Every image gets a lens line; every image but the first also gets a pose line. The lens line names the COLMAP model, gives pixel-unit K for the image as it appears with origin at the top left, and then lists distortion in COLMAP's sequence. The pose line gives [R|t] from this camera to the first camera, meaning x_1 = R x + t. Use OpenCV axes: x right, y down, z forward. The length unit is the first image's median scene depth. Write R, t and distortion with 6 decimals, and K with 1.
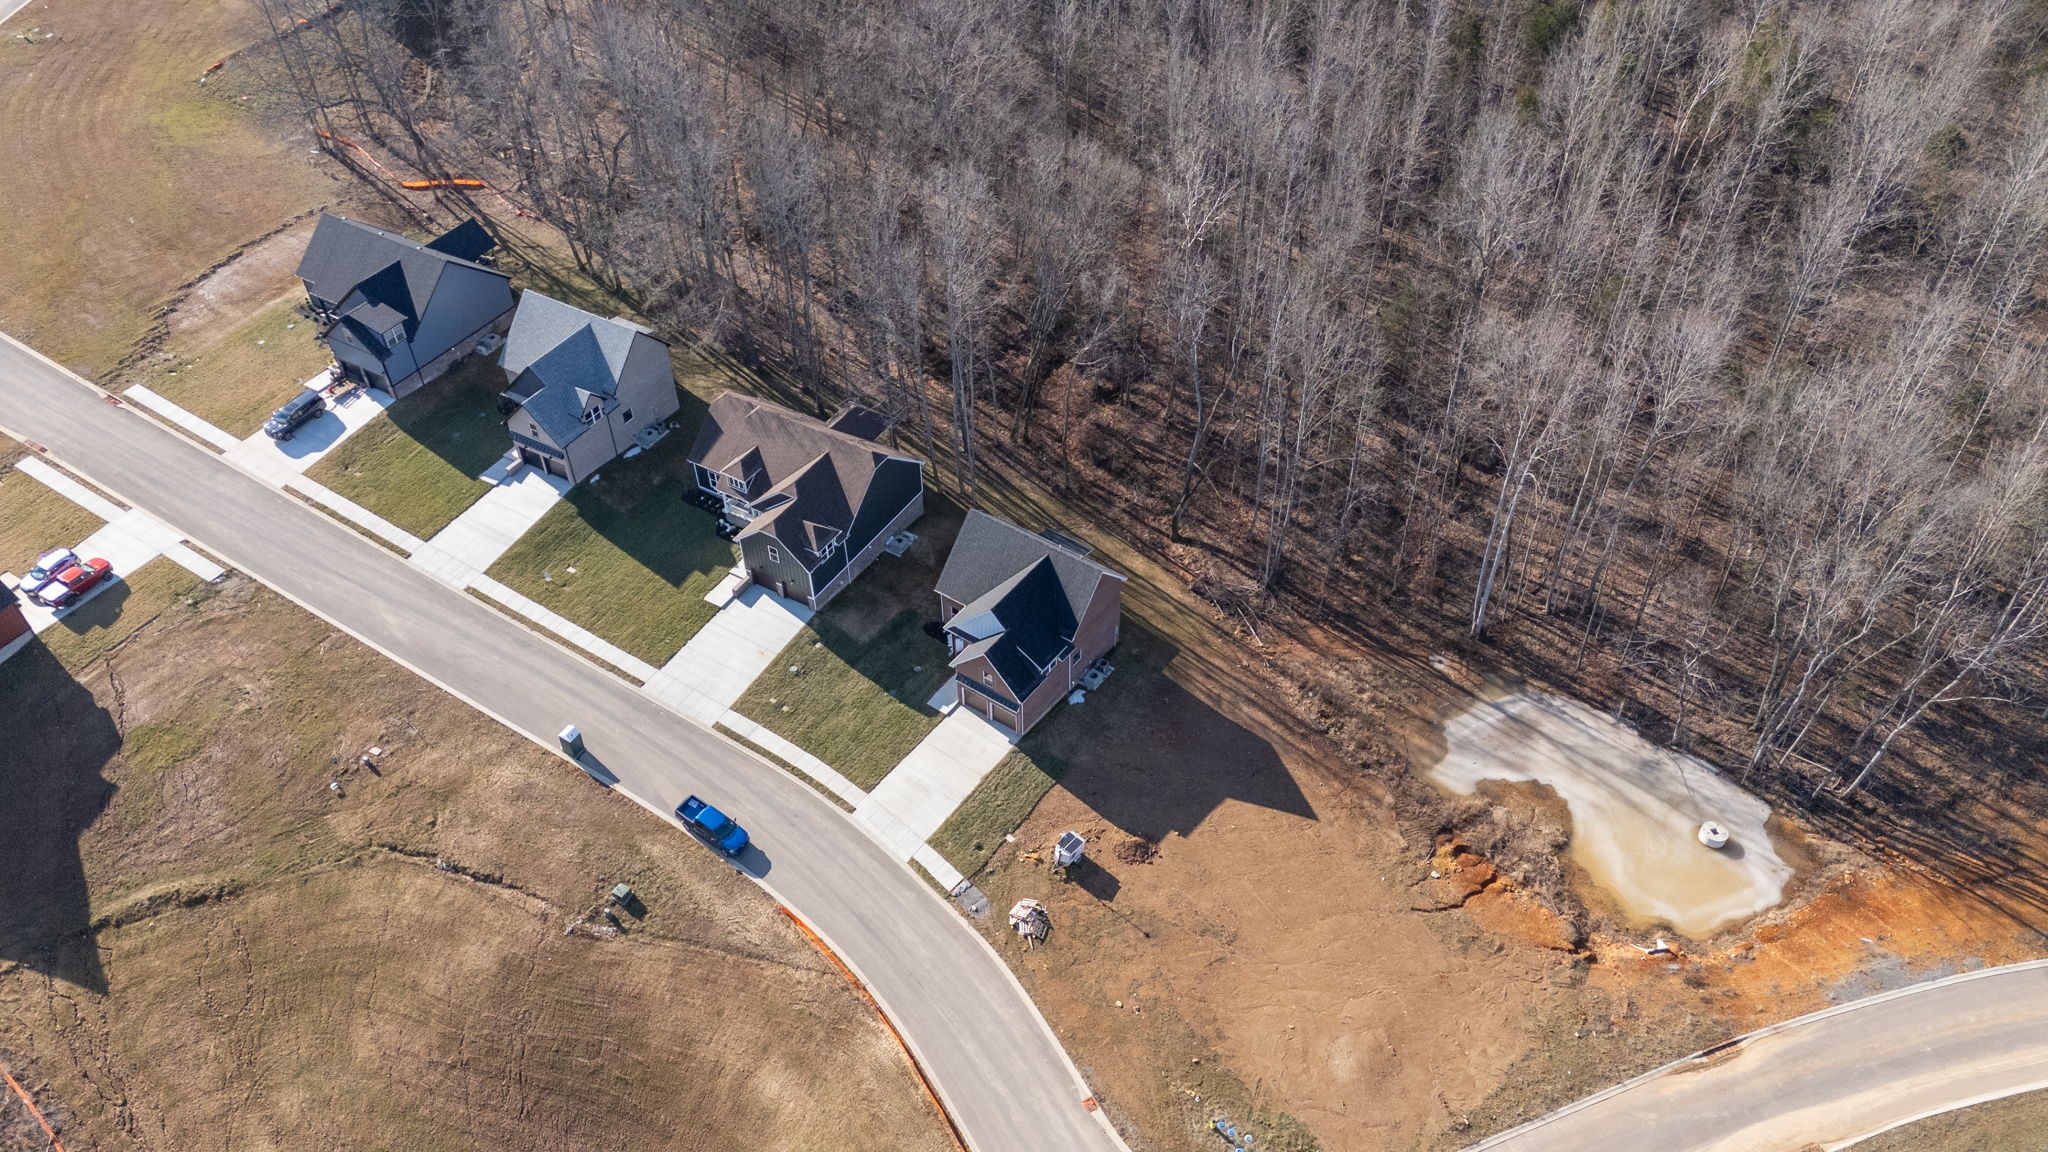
lens RADIAL K [[777.7, 0, 1028.2], [0, 777.7, 566.2], [0, 0, 1]] dist [0.008127, -0.000646]
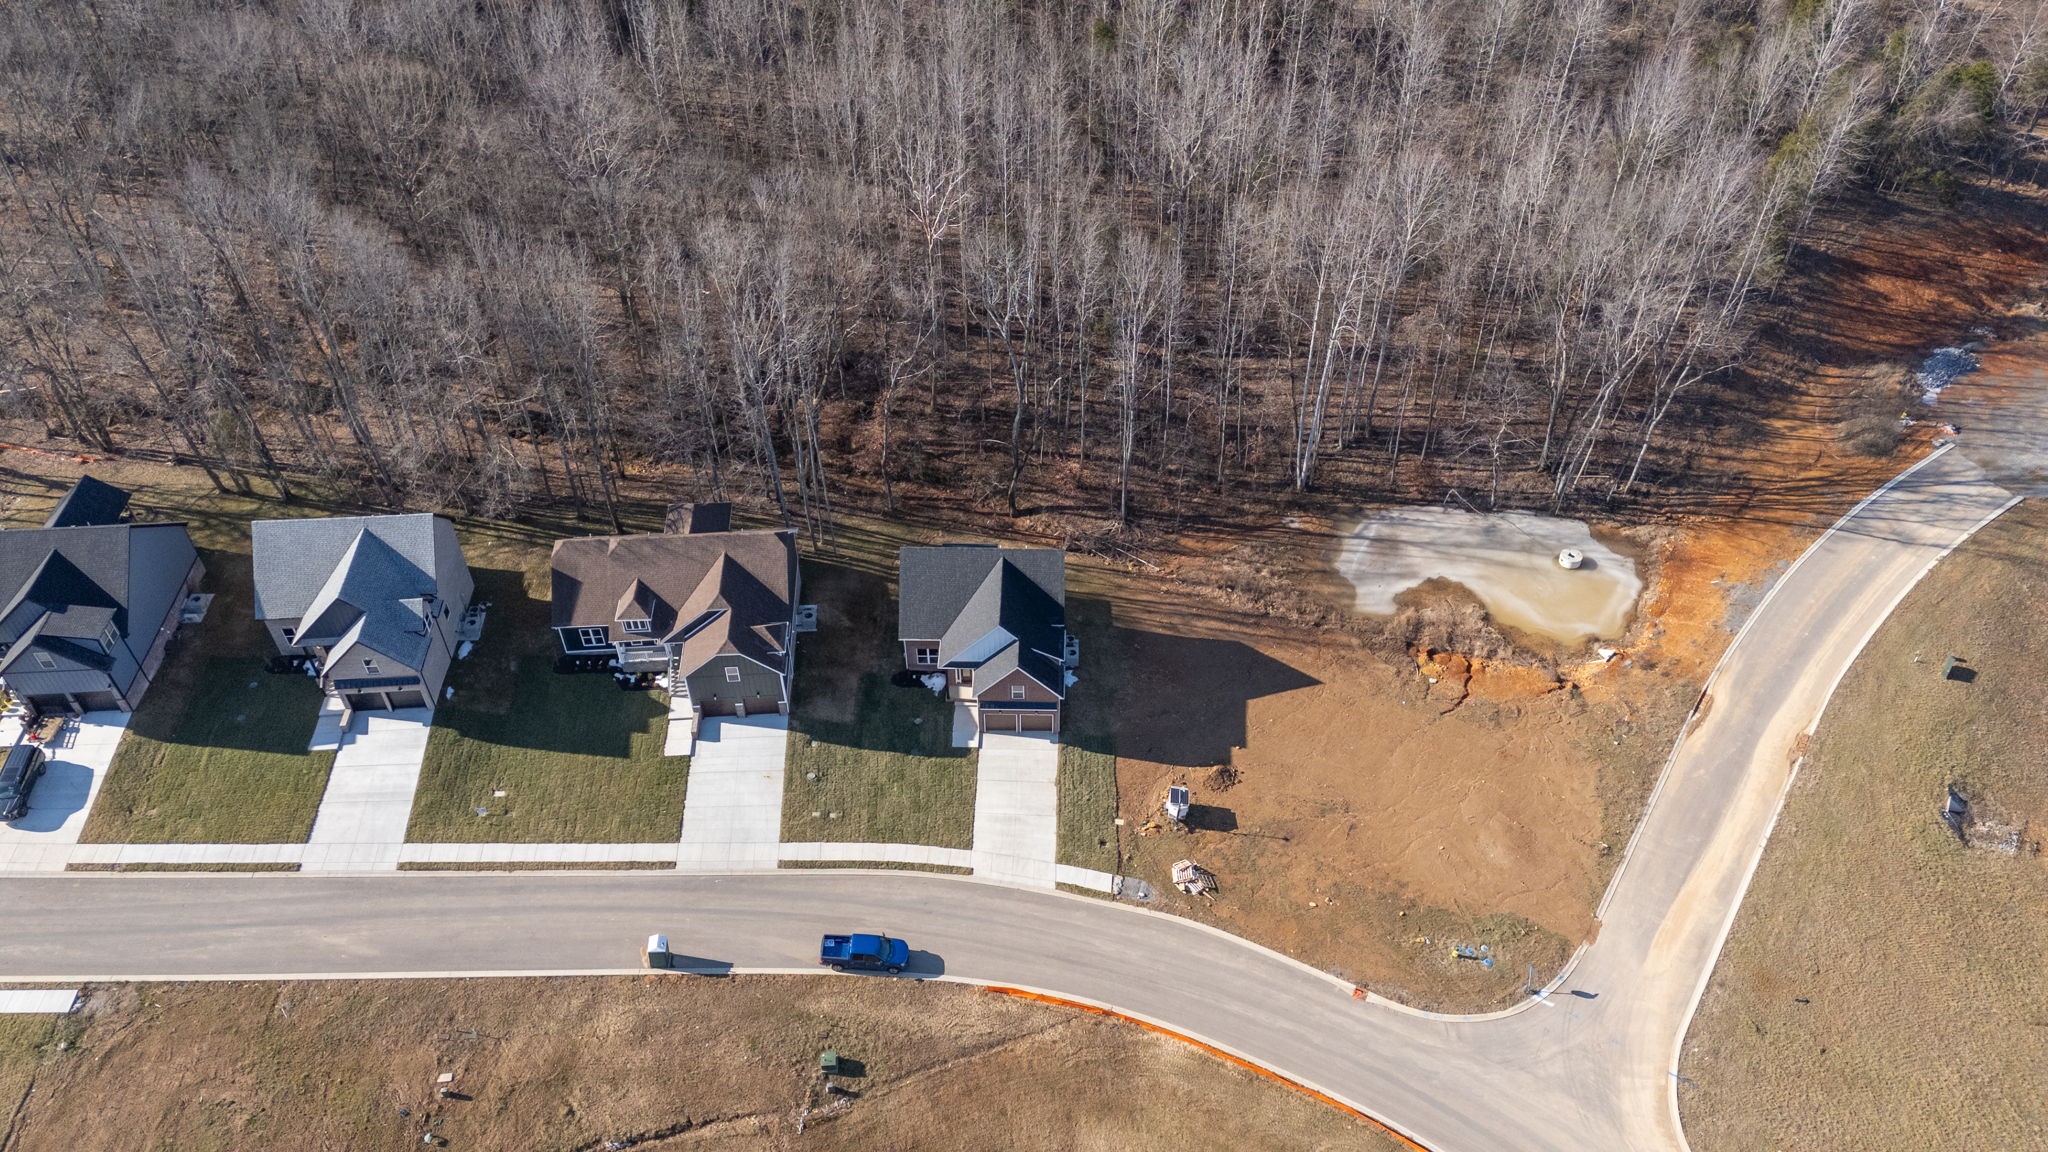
lens RADIAL K [[777.7, 0, 1028.2], [0, 777.7, 566.2], [0, 0, 1]] dist [0.008127, -0.000646]
pose [[0.891484, -0.395034, 0.221819, -0.163983], [0.395806, 0.917330, 0.042926, -0.032765], [-0.220438, 0.049529, 0.974143, 0.020284]]
